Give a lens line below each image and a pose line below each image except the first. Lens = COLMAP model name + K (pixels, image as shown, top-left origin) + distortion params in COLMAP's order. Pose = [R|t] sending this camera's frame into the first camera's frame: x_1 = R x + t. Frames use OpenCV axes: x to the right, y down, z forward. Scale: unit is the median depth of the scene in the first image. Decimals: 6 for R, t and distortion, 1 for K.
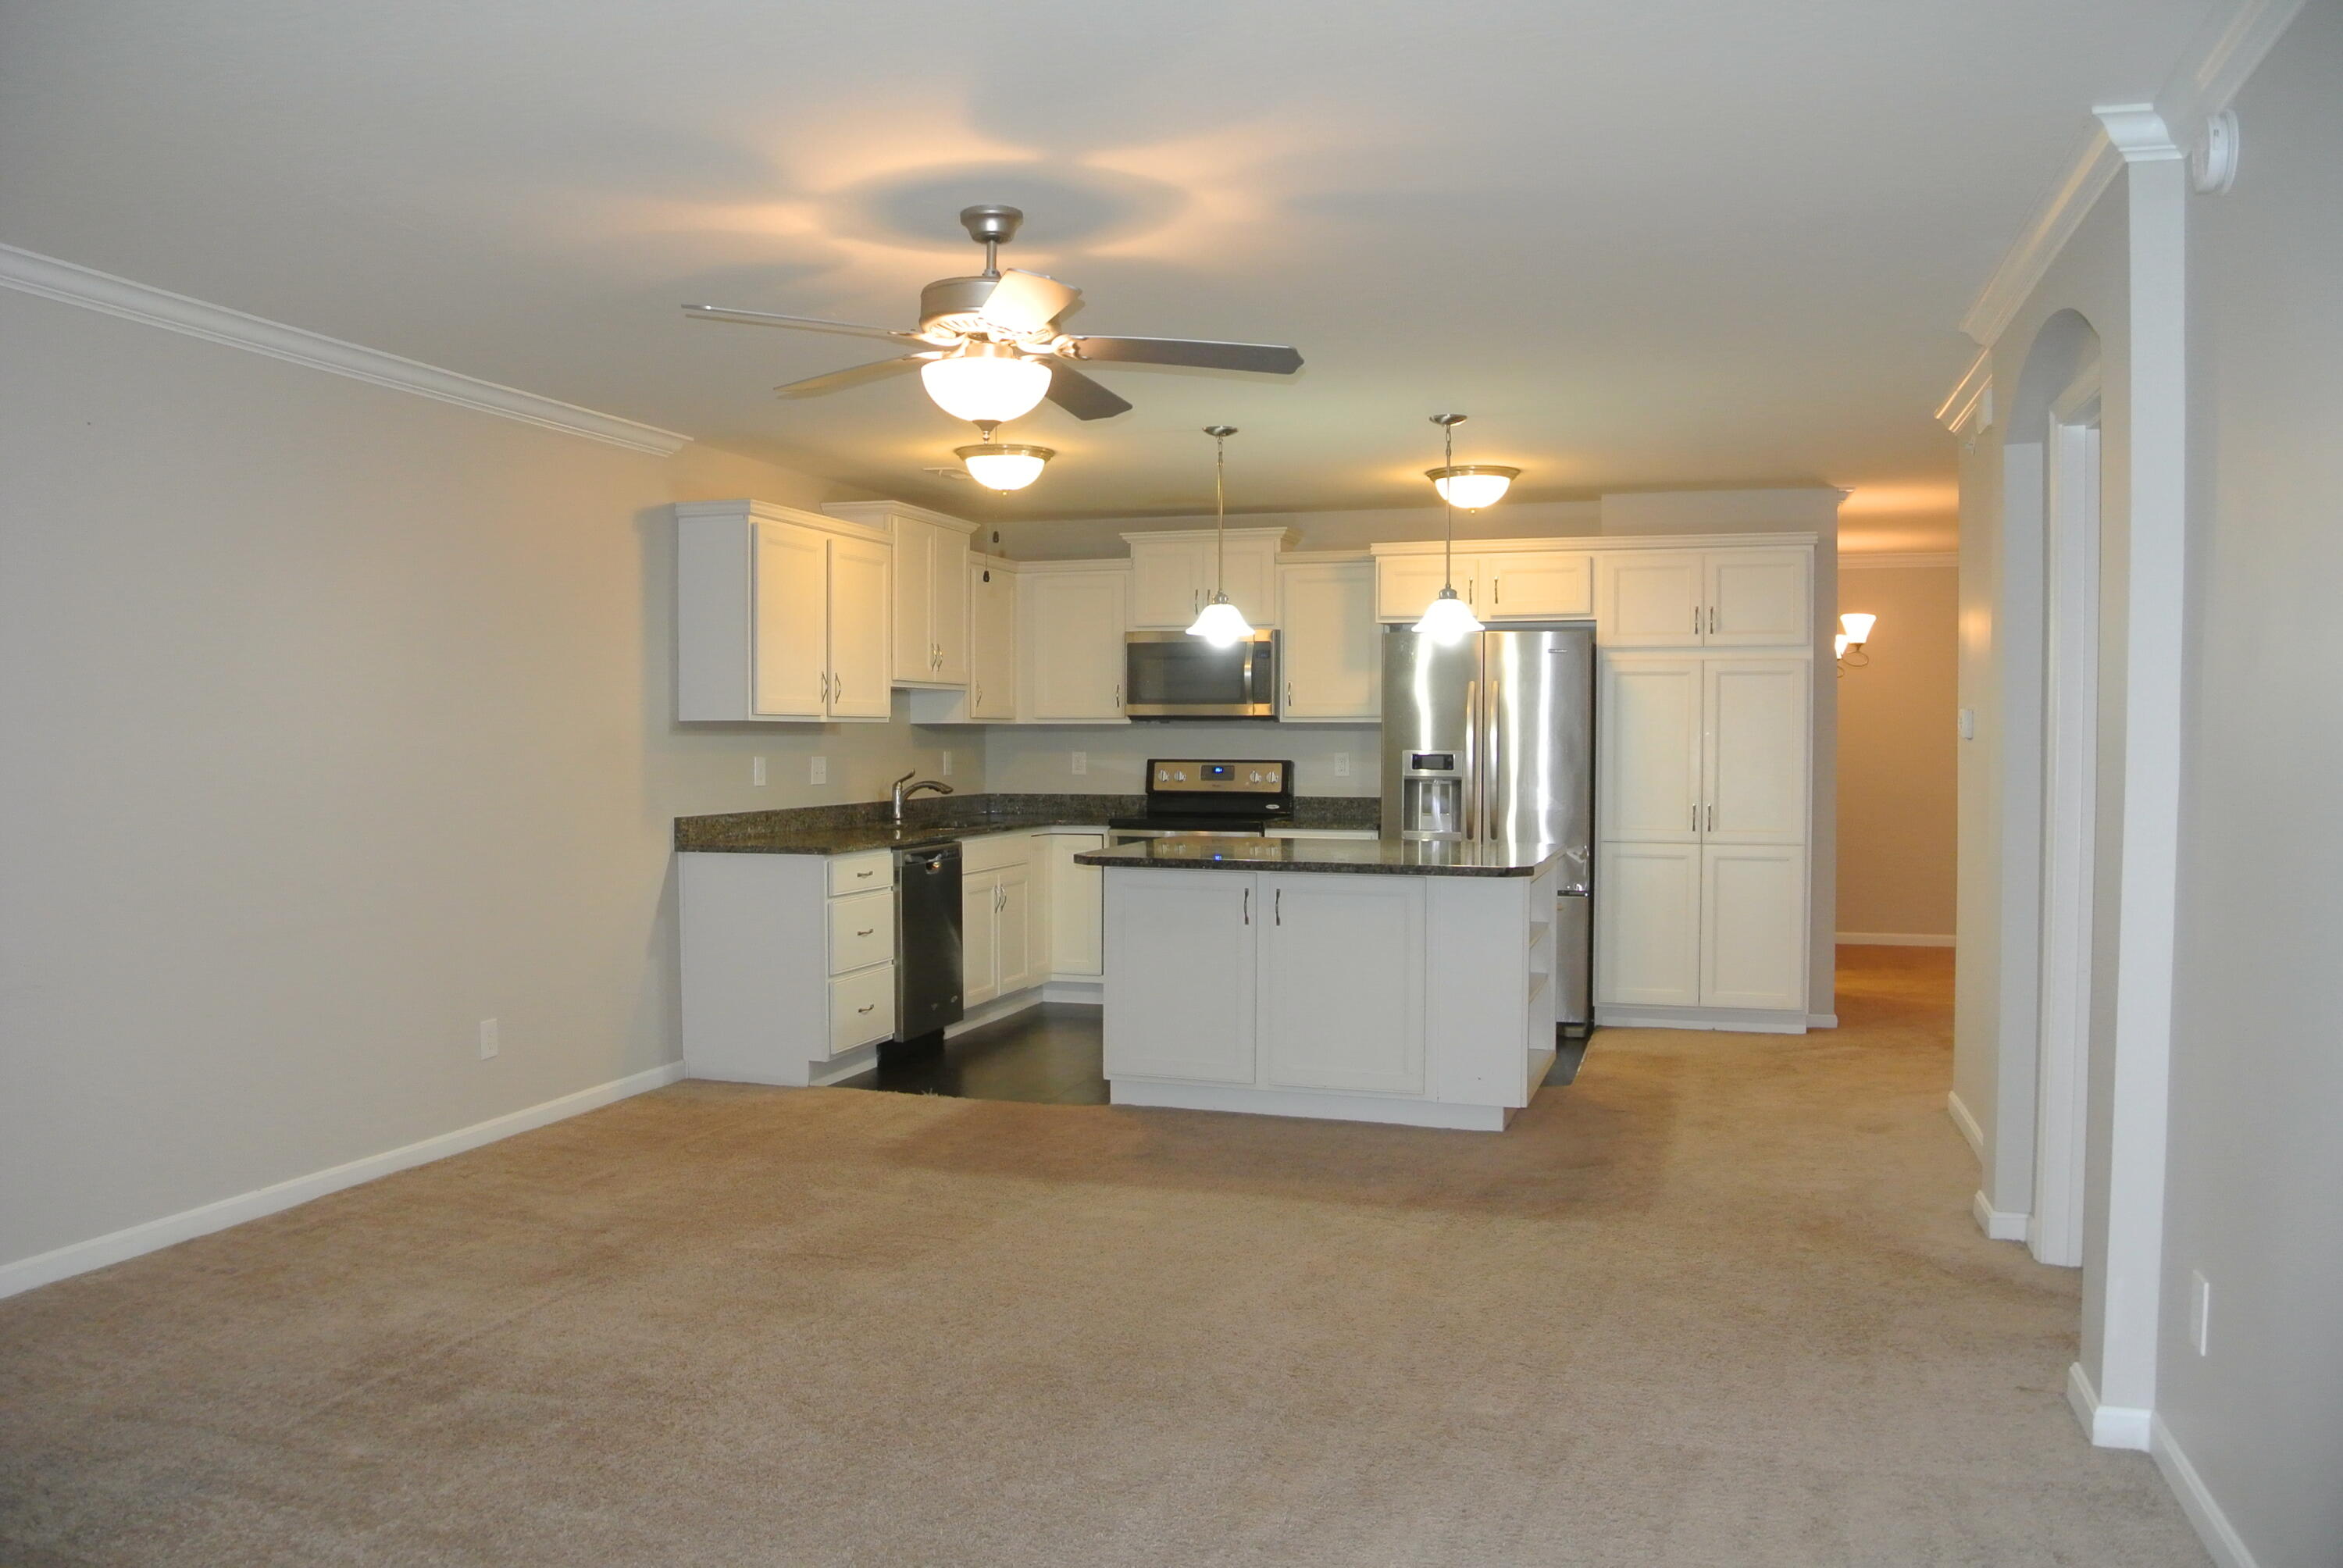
lens RADIAL K [[1792.8, 0, 1169.7], [0, 1792.8, 782.9], [0, 0, 1]] dist [-0.072427, 0.027158]
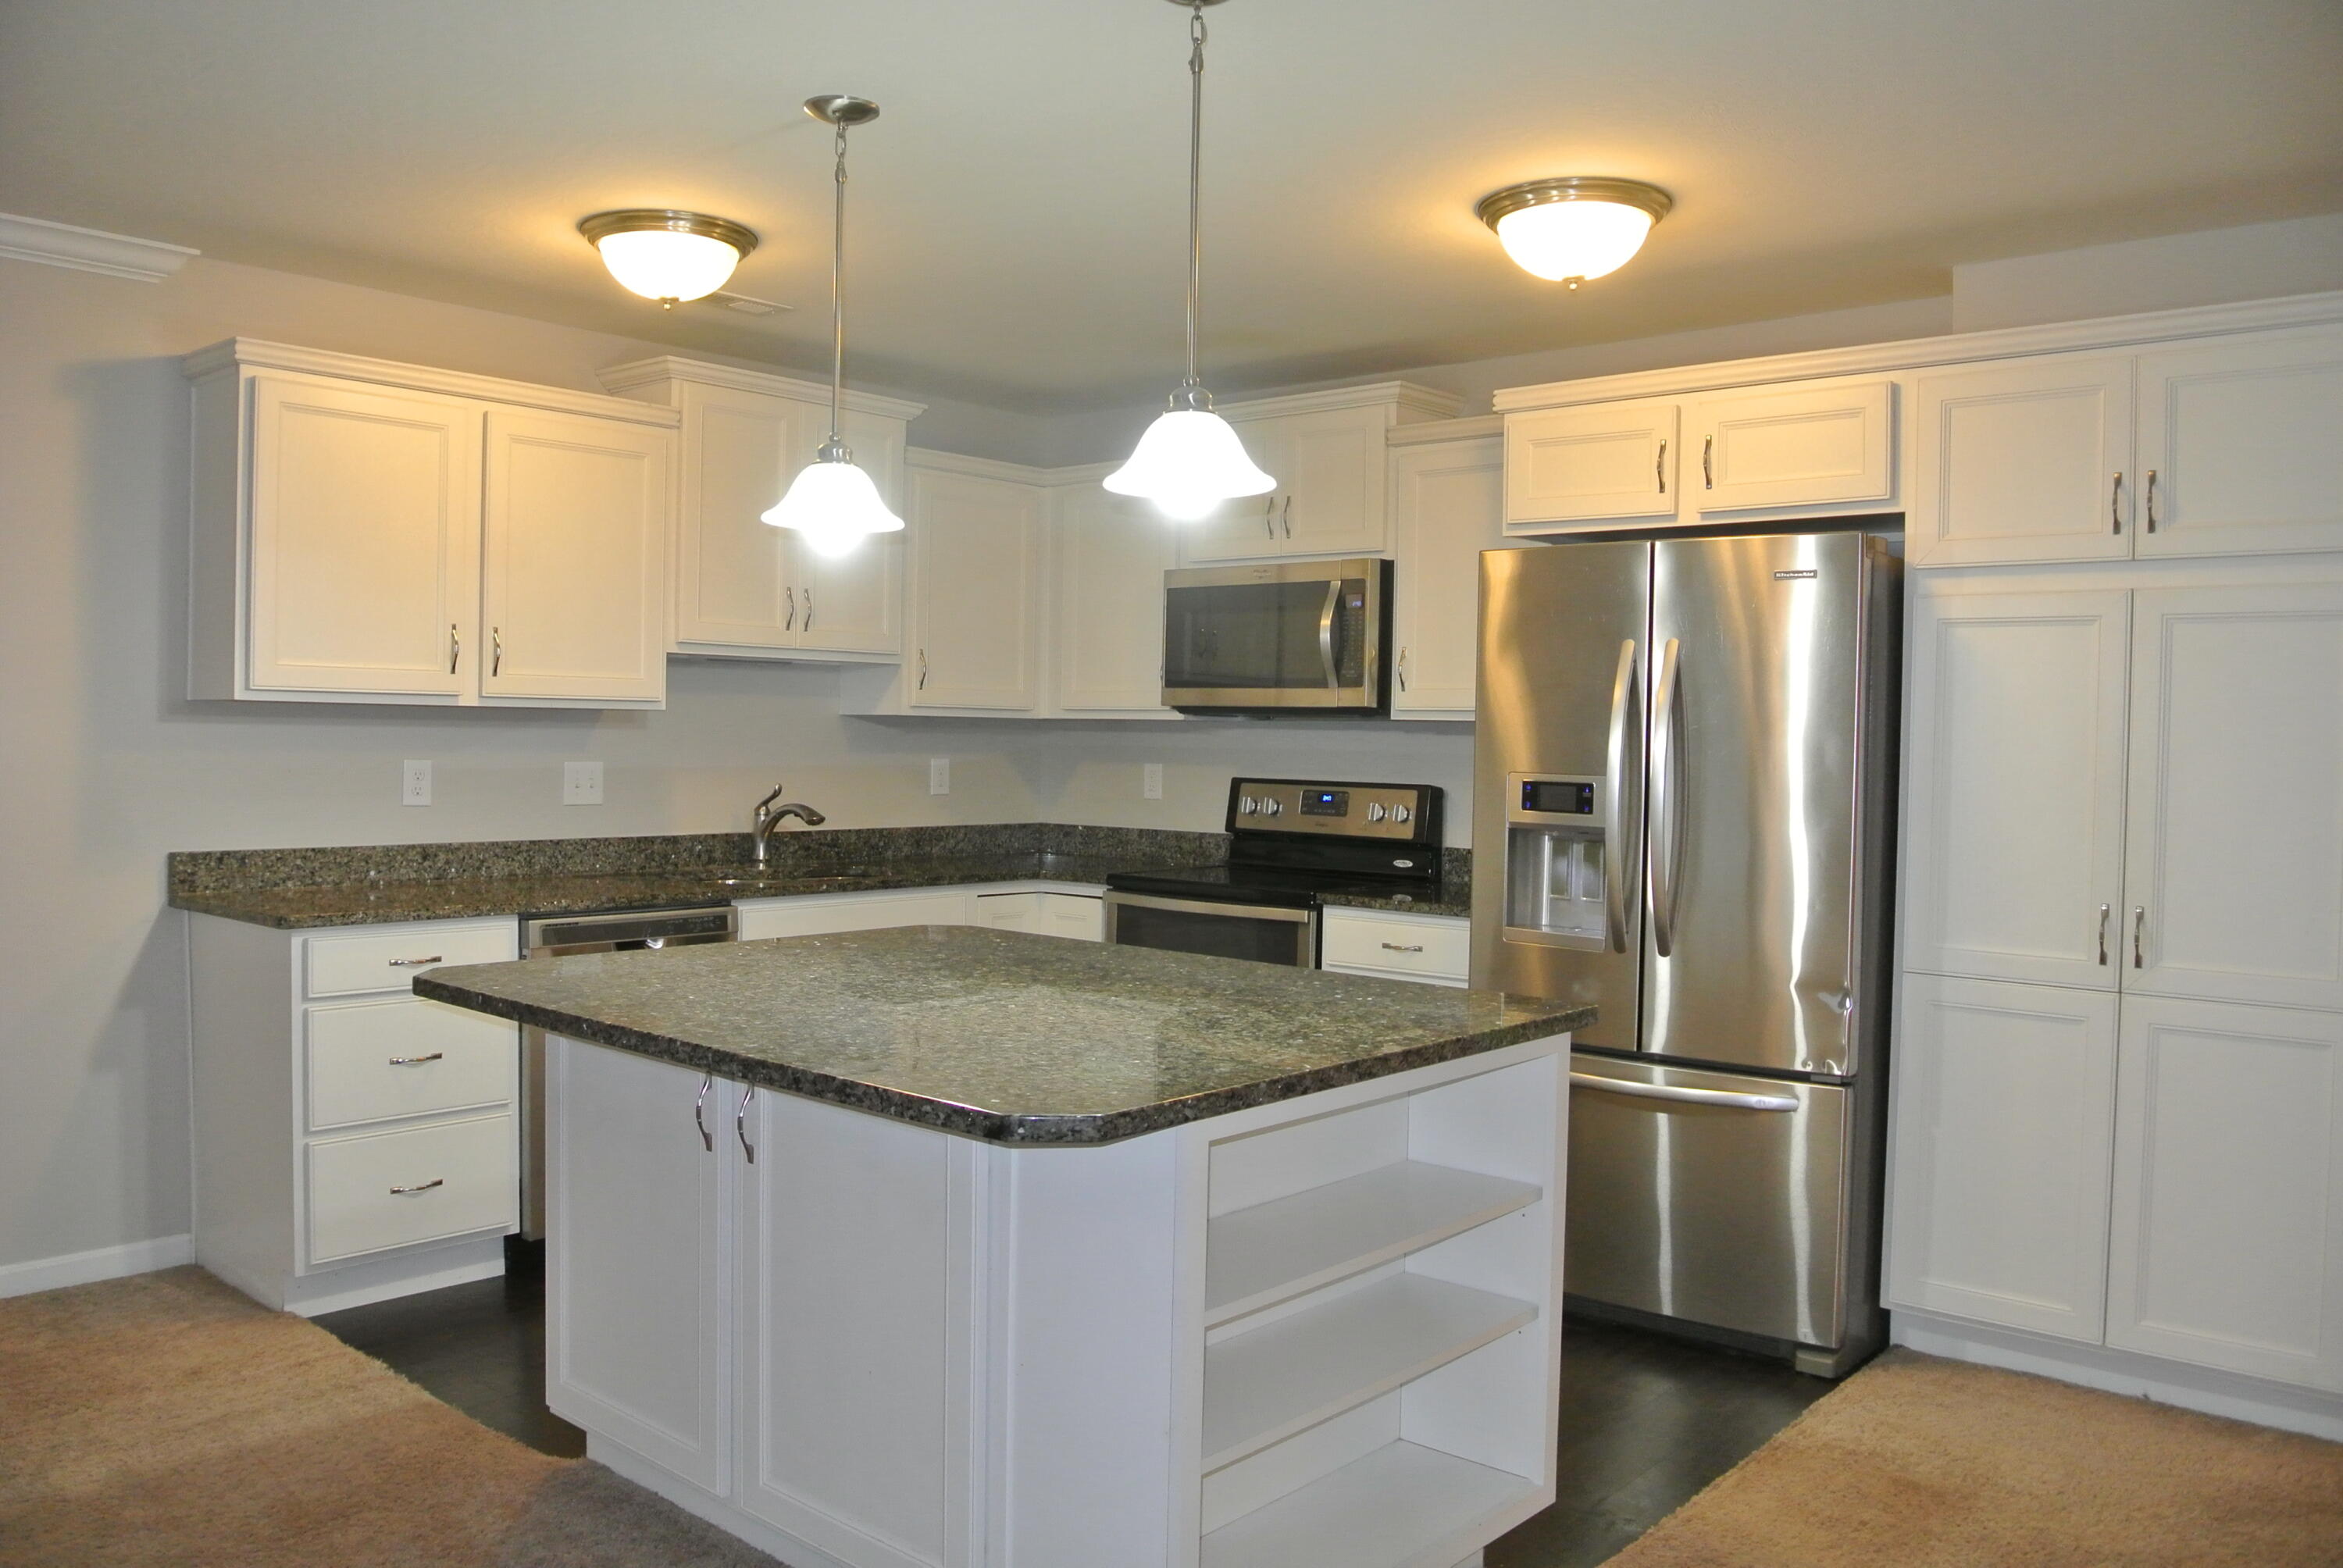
lens RADIAL K [[1792.8, 0, 1170.8], [0, 1792.8, 791.1], [0, 0, 1]] dist [-0.072427, 0.027158]
pose [[0.914531, 0.027570, -0.403575, 0.253138], [-0.027402, 0.999605, 0.006192, -0.013659], [0.403587, 0.005396, 0.914926, 0.484496]]
